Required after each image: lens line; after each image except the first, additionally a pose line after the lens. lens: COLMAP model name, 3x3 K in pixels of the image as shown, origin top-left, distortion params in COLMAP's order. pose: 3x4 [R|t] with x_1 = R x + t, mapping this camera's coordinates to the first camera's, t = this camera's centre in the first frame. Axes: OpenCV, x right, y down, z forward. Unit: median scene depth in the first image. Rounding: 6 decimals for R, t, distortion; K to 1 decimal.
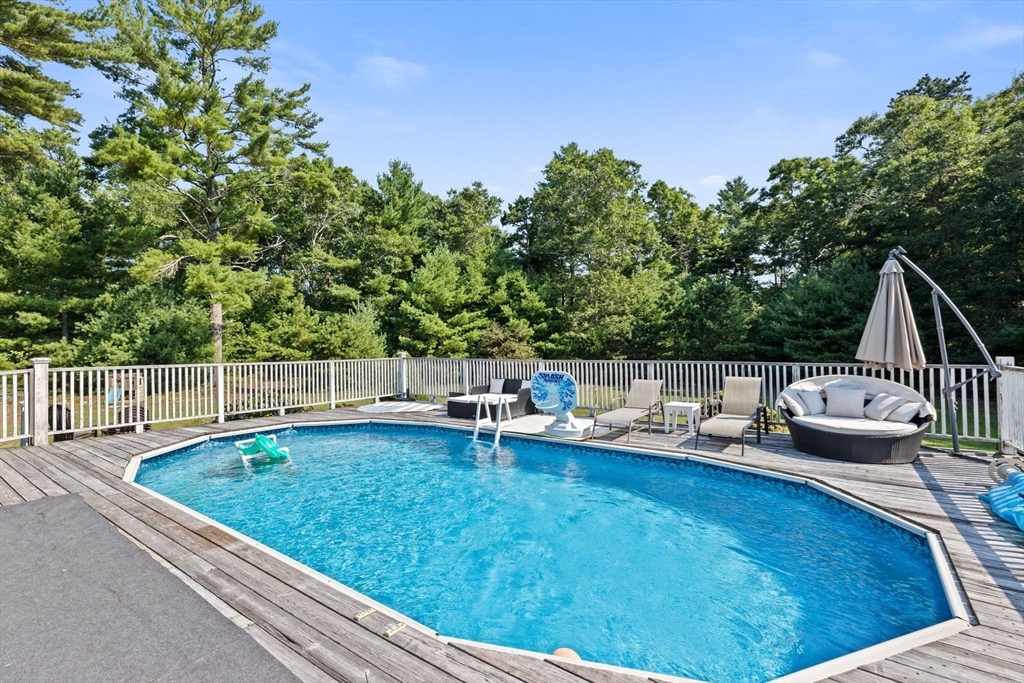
lens RADIAL K [[454.6, 0, 518.6], [0, 454.6, 339.2], [0, 0, 1]] dist [-0.009669, 0.000164]
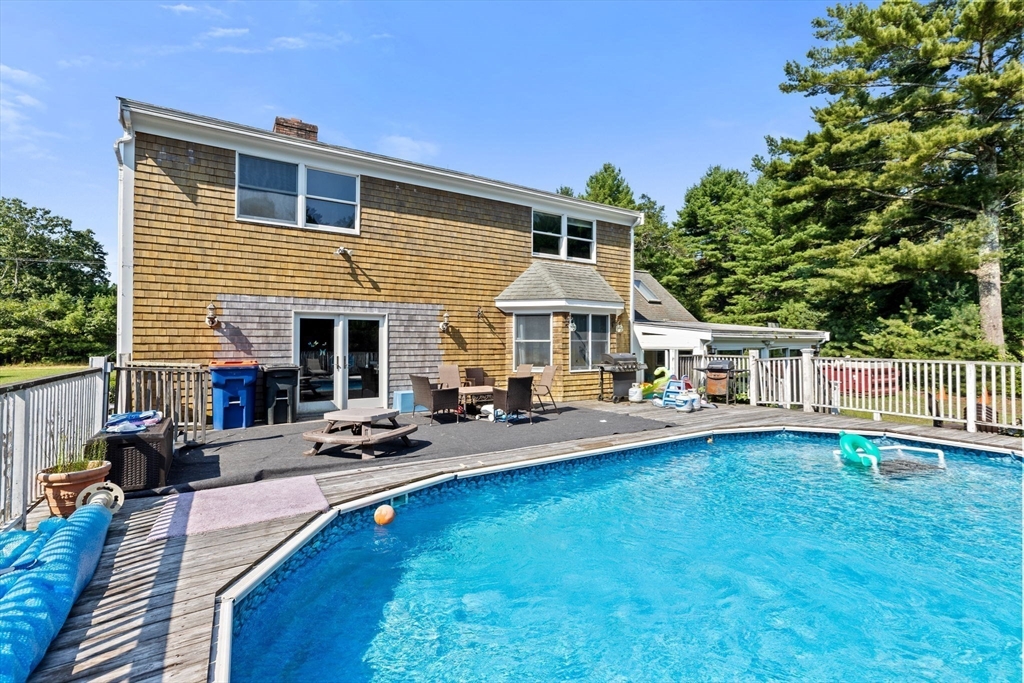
lens RADIAL K [[454.6, 0, 505.8], [0, 454.6, 337.3], [0, 0, 1]] dist [-0.009669, 0.000164]
pose [[-0.398562, -0.003894, -0.917133, 0.182237], [0.019948, 0.999718, -0.012914, 0.001173], [0.916925, -0.023442, -0.398371, 0.218479]]
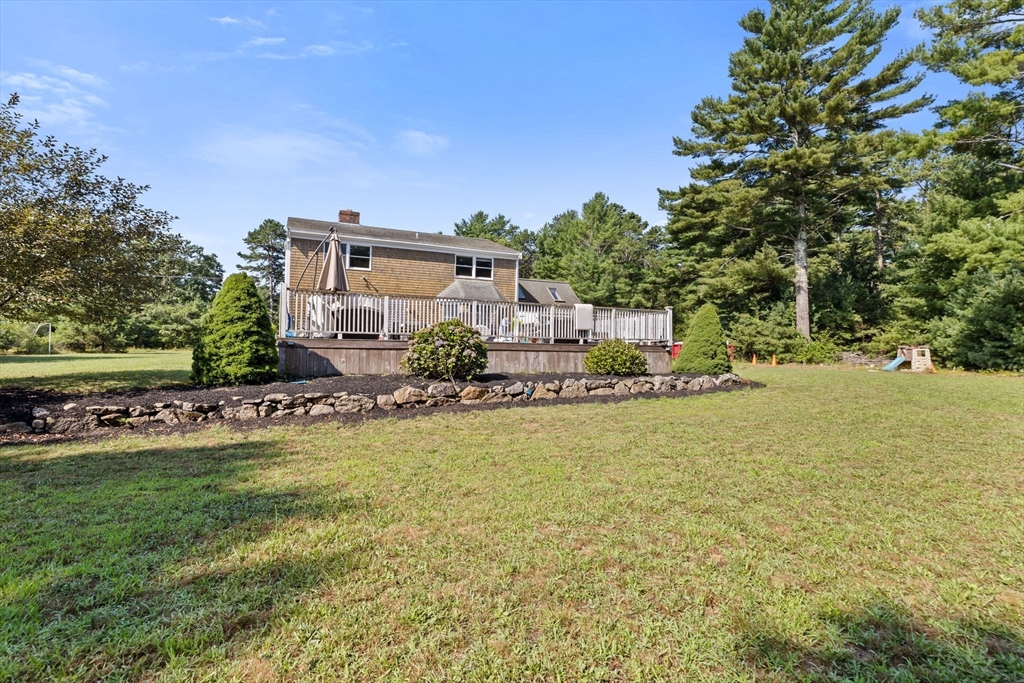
lens RADIAL K [[454.6, 0, 506.5], [0, 454.6, 349.9], [0, 0, 1]] dist [-0.009669, 0.000164]
pose [[-0.512142, 0.000986, -0.858900, 0.317800], [0.010285, 0.999935, -0.004985, 0.030138], [0.858839, -0.011387, -0.512119, 0.389833]]
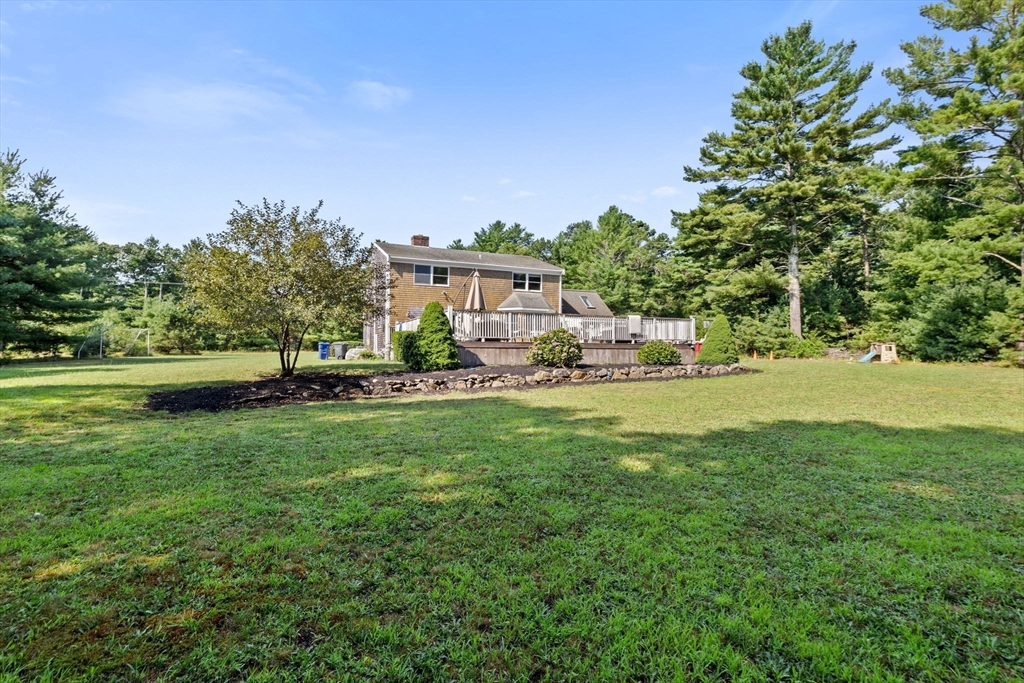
lens RADIAL K [[454.6, 0, 507.8], [0, 454.6, 349.4], [0, 0, 1]] dist [-0.009669, 0.000164]
pose [[-0.511902, 0.004311, -0.859033, 0.421420], [0.019375, 0.999791, -0.006529, 0.030958], [0.858825, -0.019986, -0.511879, 0.394114]]
